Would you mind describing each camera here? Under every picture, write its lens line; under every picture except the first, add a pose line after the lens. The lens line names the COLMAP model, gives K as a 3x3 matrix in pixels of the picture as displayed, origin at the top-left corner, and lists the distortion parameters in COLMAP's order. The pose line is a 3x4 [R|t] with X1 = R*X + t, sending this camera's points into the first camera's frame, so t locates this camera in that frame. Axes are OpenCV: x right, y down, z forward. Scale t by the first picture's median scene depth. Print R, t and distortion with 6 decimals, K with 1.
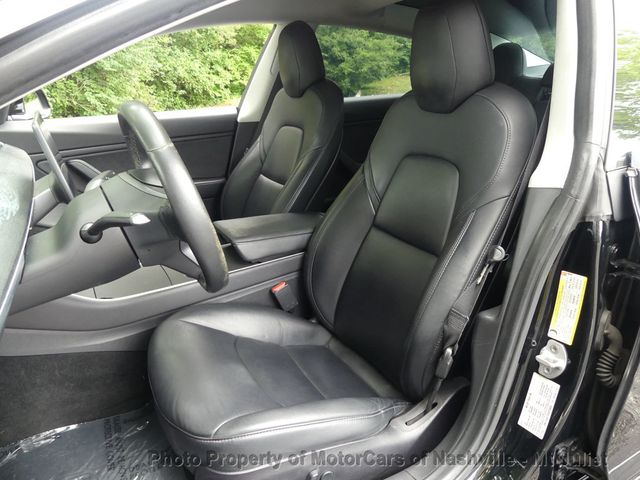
lens RADIAL K [[477.5, 0, 318.1], [0, 477.5, 242.7], [0, 0, 1]] dist [-0.013716, 0.004164]
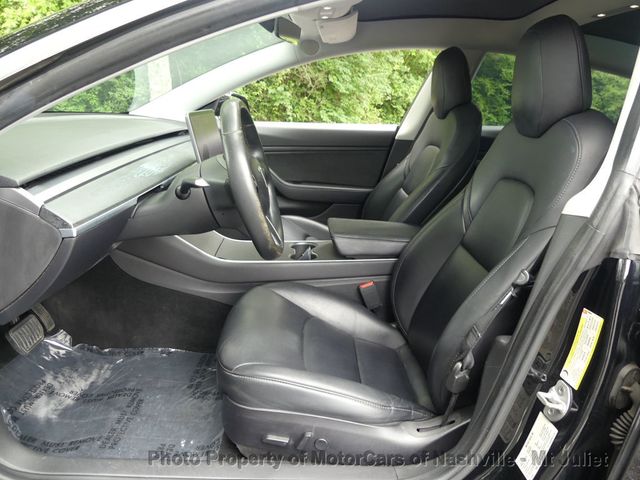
lens RADIAL K [[477.5, 0, 329.1], [0, 477.5, 245.6], [0, 0, 1]] dist [-0.013716, 0.004164]
pose [[0.892461, 0.183736, -0.412012, 0.279107], [-0.204928, 0.978749, -0.007425, 0.031261], [0.401892, 0.091059, 0.911148, -0.030166]]
